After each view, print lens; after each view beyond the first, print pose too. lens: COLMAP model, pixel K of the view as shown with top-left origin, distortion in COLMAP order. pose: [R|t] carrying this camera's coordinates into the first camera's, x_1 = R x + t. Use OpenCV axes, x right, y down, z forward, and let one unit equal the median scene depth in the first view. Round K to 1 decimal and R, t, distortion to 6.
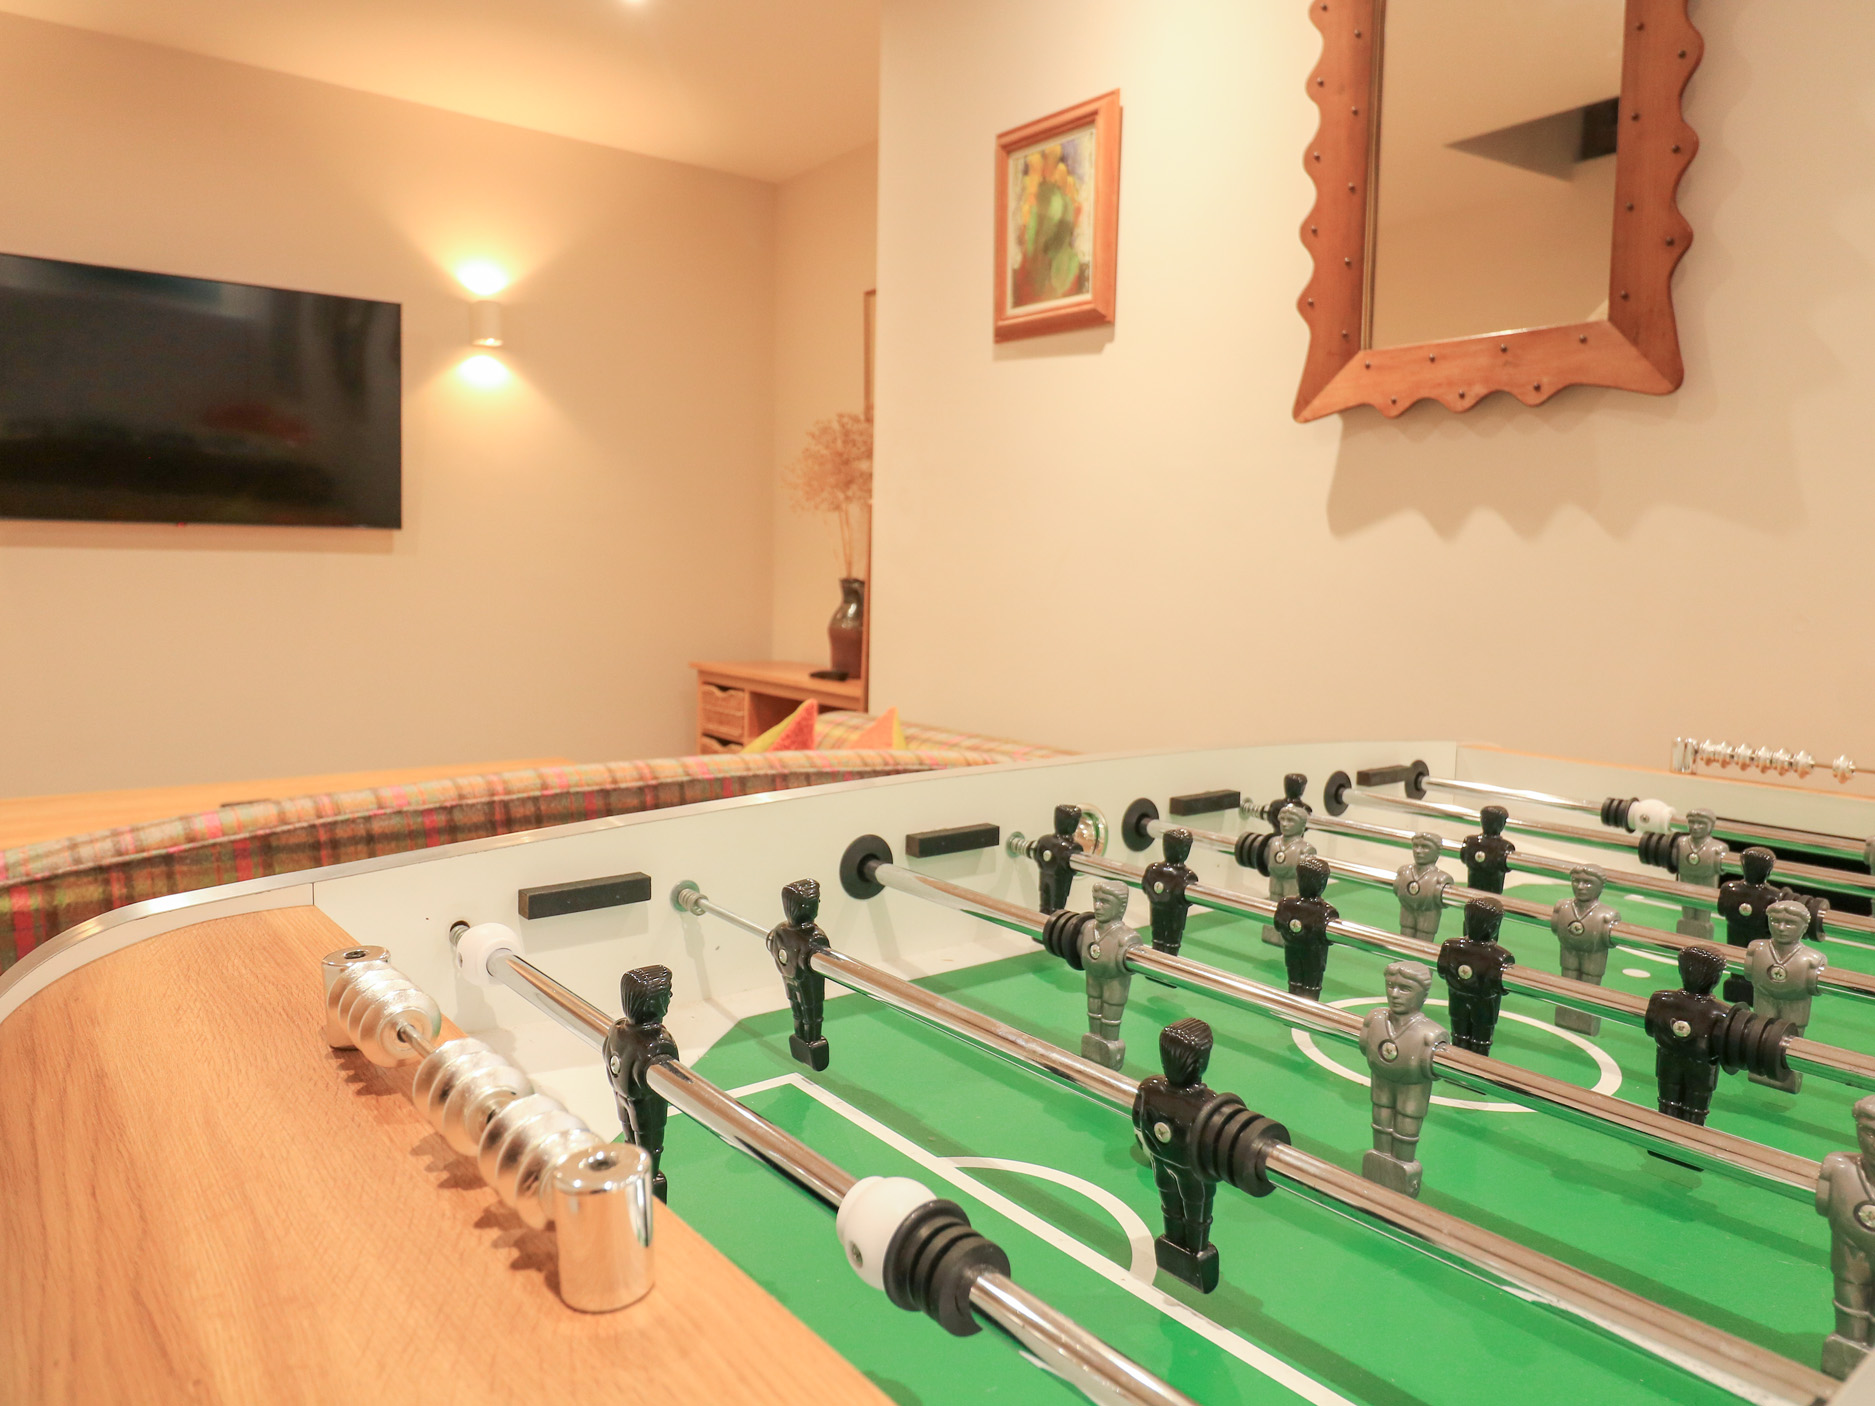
lens RADIAL K [[1316.4, 0, 937.5], [0, 1316.4, 703.0], [0, 0, 1]] dist [-0.005307, -0.004555]
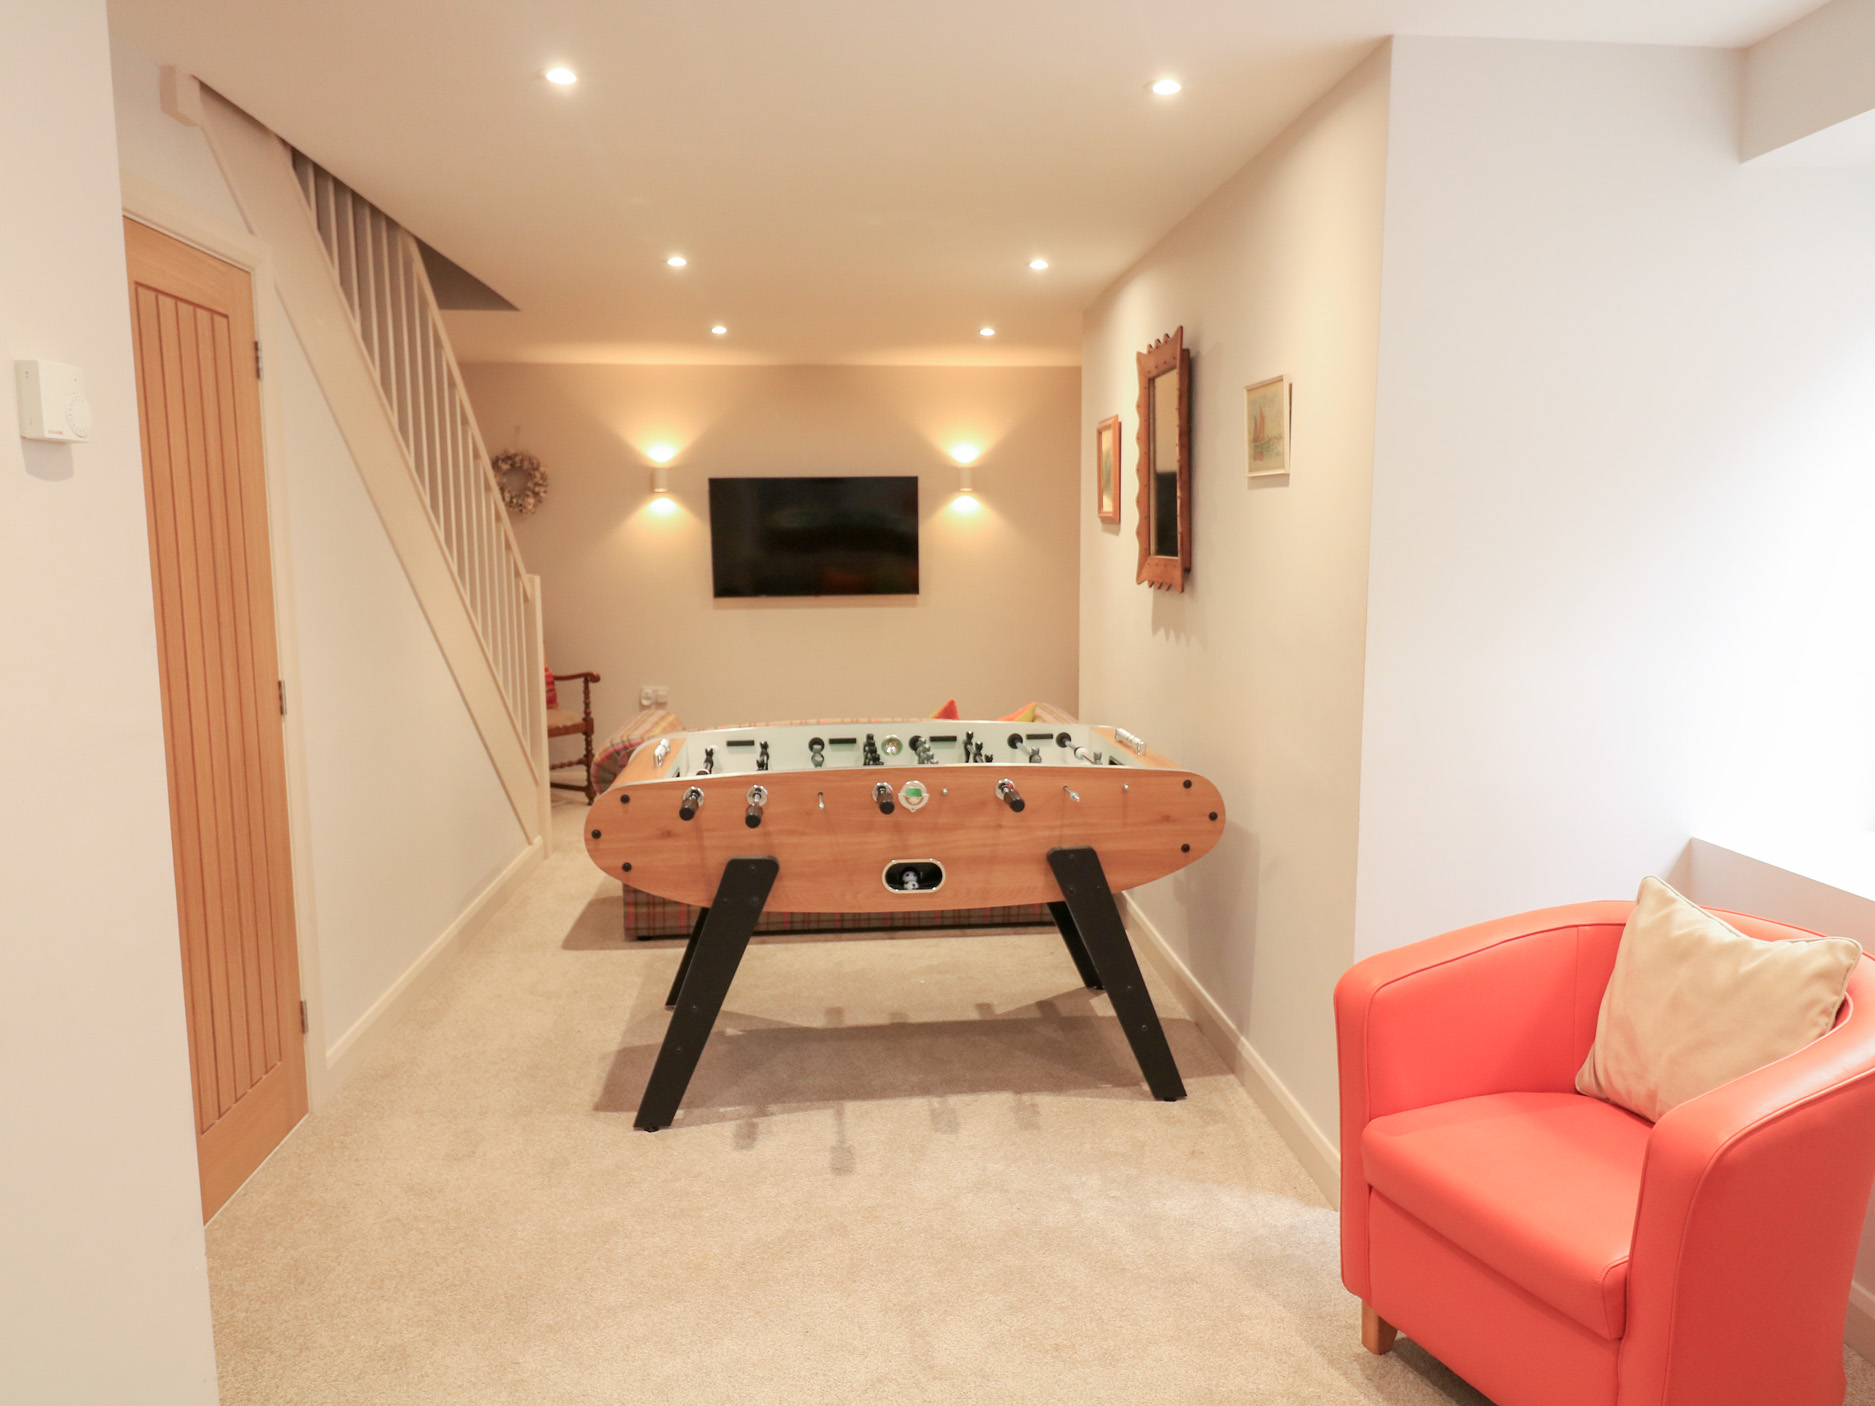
lens RADIAL K [[1361.4, 0, 937.5], [0, 1361.4, 703.0], [0, 0, 1]] dist [0.000120, -0.000017]
pose [[0.835436, 0.045121, -0.547733, 0.699663], [-0.033748, 0.998955, 0.030817, -0.039705], [0.548551, -0.007260, 0.836086, -0.620391]]
